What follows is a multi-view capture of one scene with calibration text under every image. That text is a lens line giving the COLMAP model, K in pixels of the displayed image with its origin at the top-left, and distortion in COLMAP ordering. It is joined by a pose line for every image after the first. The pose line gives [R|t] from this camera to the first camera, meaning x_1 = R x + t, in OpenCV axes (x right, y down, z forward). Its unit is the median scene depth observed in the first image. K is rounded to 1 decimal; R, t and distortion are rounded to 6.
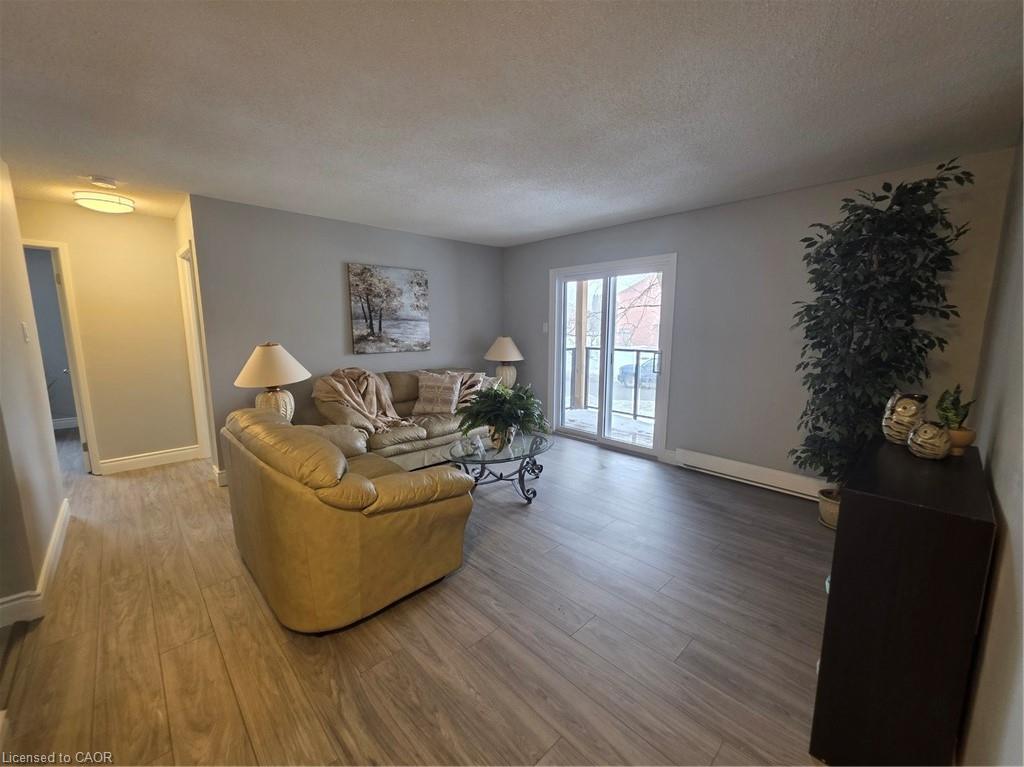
lens RADIAL K [[408.1, 0, 516.1], [0, 408.1, 388.9], [0, 0, 1]] dist [0.000761, 0.000242]
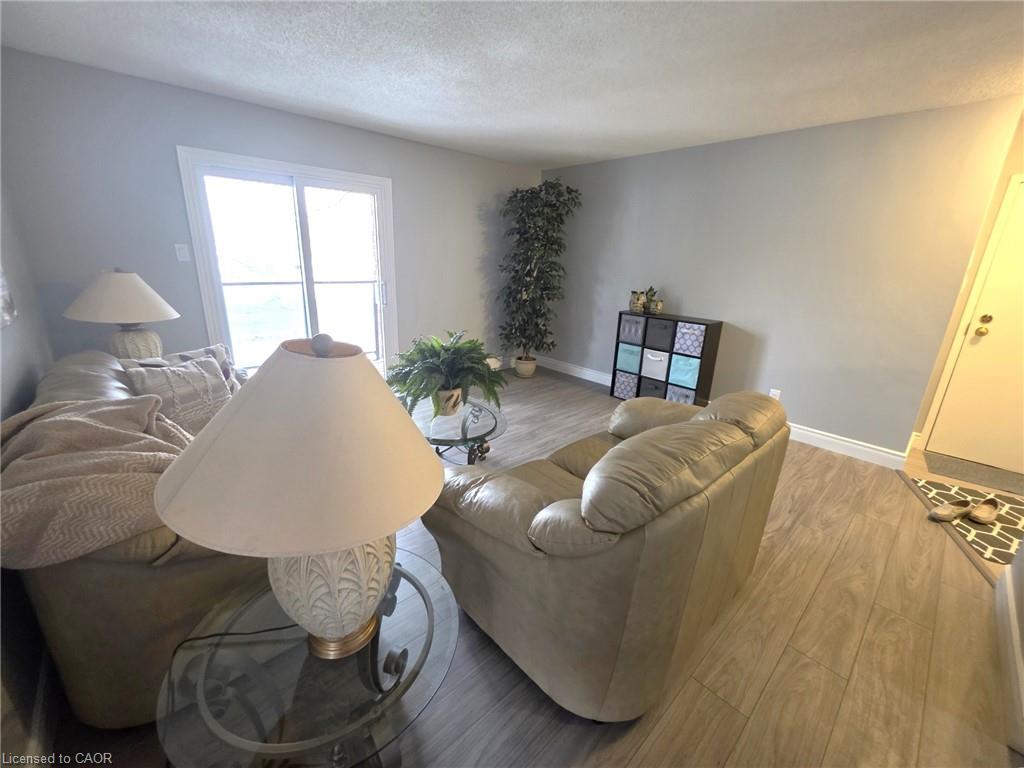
lens RADIAL K [[416.5, 0, 514.3], [0, 416.5, 382.1], [0, 0, 1]] dist [0.000193, 0.000133]
pose [[0.024385, -0.291667, 0.956209, -0.848707], [0.122718, 0.950133, 0.286684, -0.148978], [-0.992142, 0.110353, 0.058962, 0.865380]]
